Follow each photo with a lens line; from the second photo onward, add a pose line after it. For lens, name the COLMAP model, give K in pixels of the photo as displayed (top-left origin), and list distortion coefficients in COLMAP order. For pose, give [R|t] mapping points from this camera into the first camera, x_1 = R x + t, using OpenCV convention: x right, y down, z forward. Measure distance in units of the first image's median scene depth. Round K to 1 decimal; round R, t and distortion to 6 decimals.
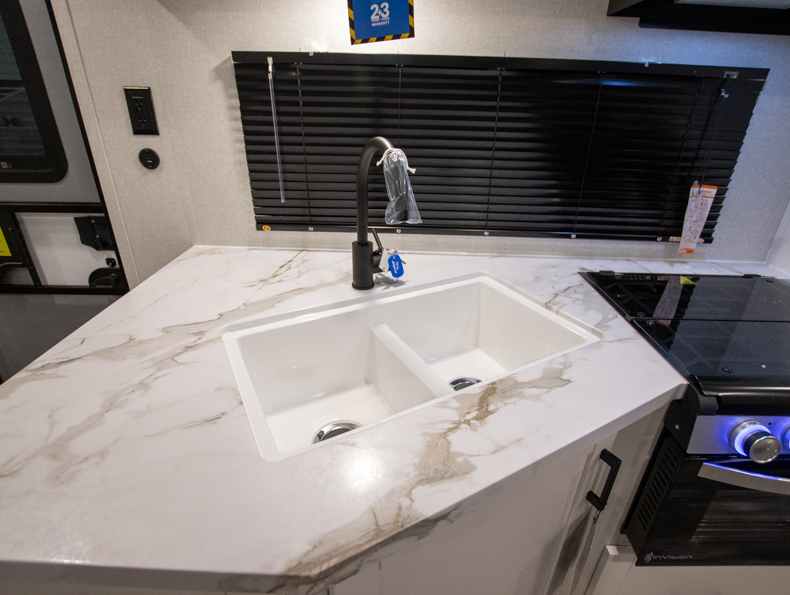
lens RADIAL K [[412.7, 0, 390.1], [0, 412.7, 292.5], [0, 0, 1]] dist [-0.032458, 0.003579]
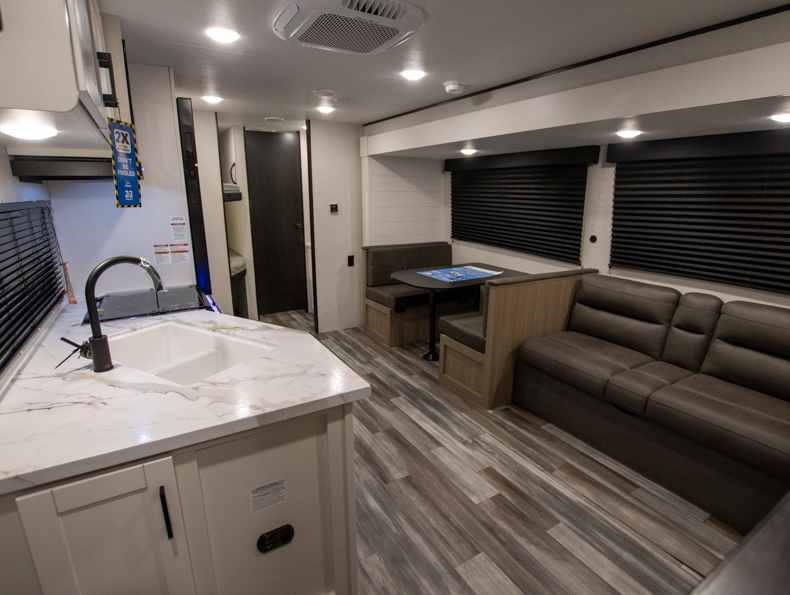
lens RADIAL K [[412.7, 0, 398.8], [0, 412.7, 295.6], [0, 0, 1]] dist [-0.032458, 0.003579]
pose [[-0.525054, -0.229928, 0.819421, -1.448995], [0.353383, 0.816992, 0.455681, -0.429781], [-0.774234, 0.528827, -0.347712, 0.557959]]
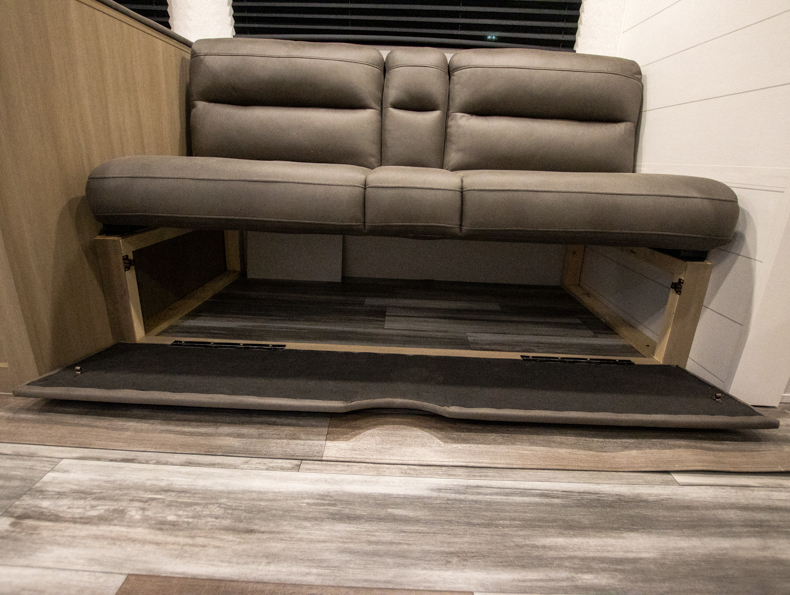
lens RADIAL K [[412.7, 0, 399.9], [0, 412.7, 296.1], [0, 0, 1]] dist [-0.032458, 0.003579]
pose [[-0.998201, -0.057392, -0.017366, -1.091773], [-0.053122, 0.712098, 0.700067, 0.021227], [-0.027812, 0.699730, -0.713866, 0.363004]]
